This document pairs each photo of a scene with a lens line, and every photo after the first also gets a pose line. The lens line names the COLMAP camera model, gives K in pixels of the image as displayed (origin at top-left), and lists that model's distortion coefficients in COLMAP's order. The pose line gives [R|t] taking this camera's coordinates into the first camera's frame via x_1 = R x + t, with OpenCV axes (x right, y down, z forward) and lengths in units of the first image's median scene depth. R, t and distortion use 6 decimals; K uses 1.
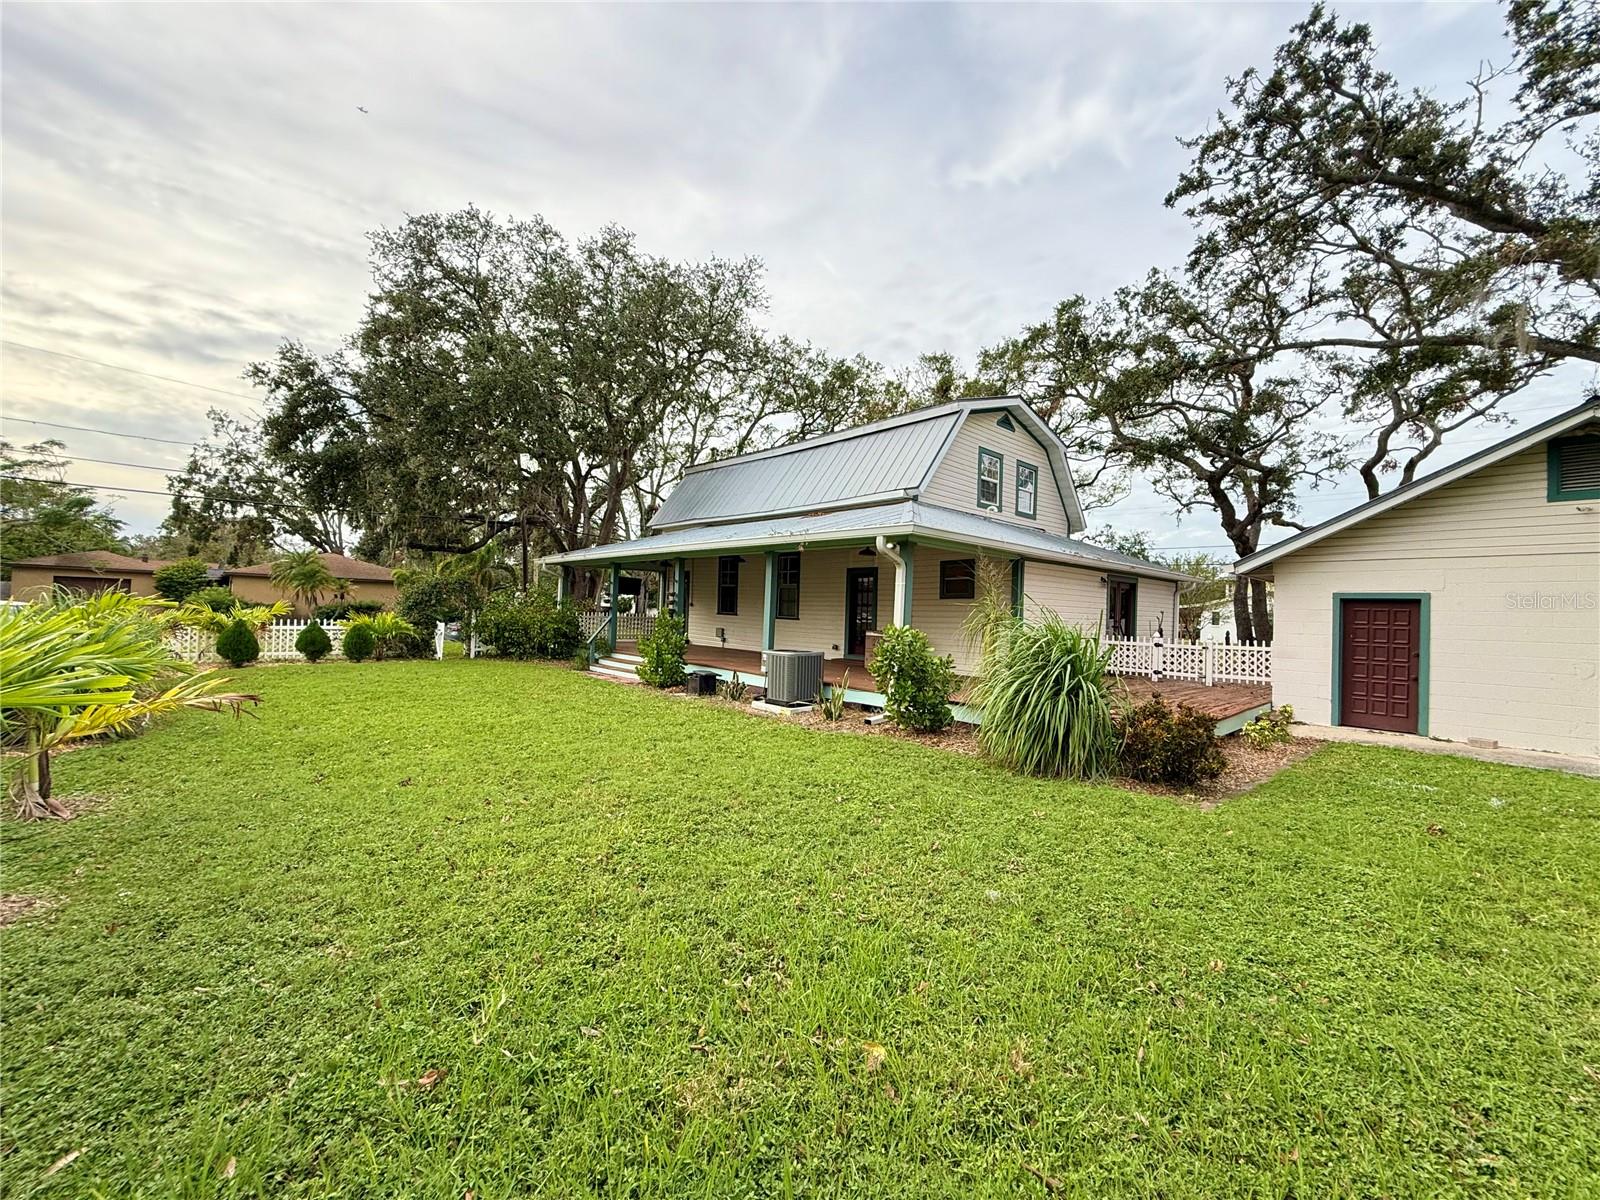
lens RADIAL K [[632.5, 0, 800.0], [0, 632.5, 600.0], [0, 0, 1]] dist [-0.001885, -0.000356]
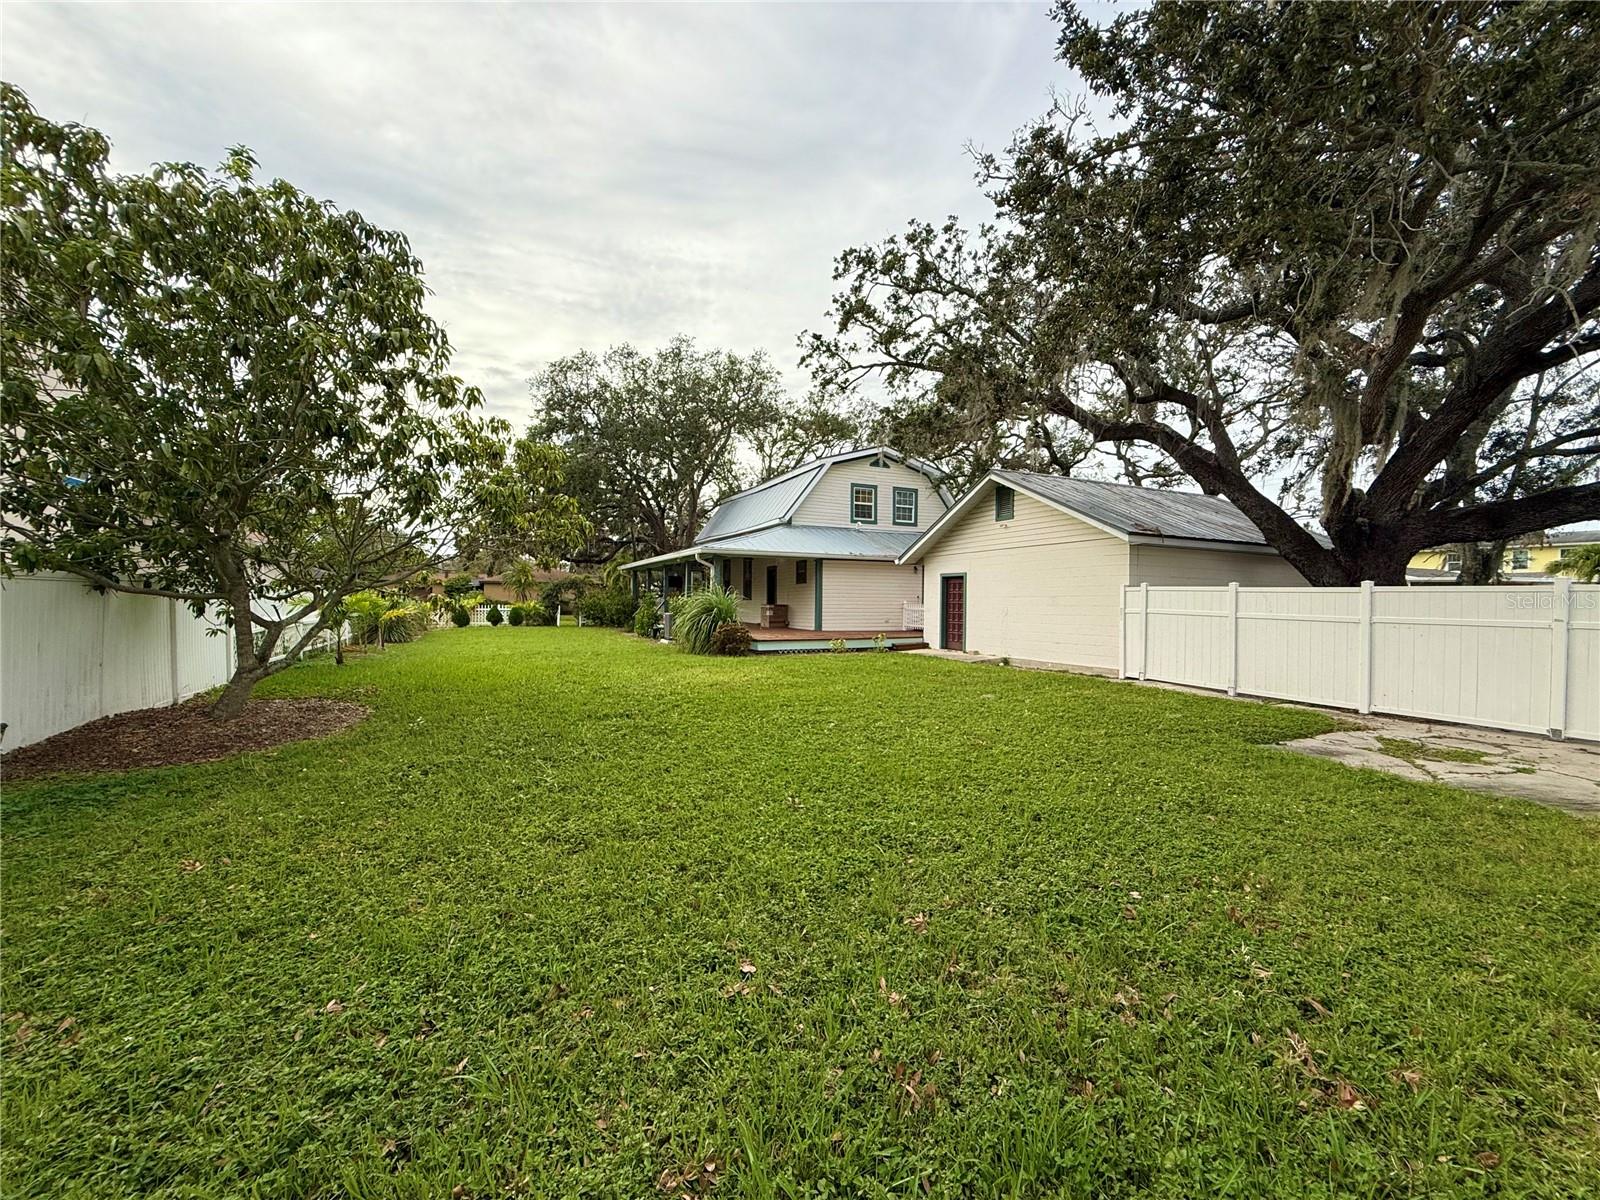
lens RADIAL K [[635.8, 0, 800.6], [0, 635.8, 594.5], [0, 0, 1]] dist [0.001437, 0.000260]
pose [[0.952973, -0.025305, -0.301995, 0.618267], [0.026347, 0.999653, -0.000624, 0.023234], [0.301906, -0.007362, 0.953309, -0.494465]]
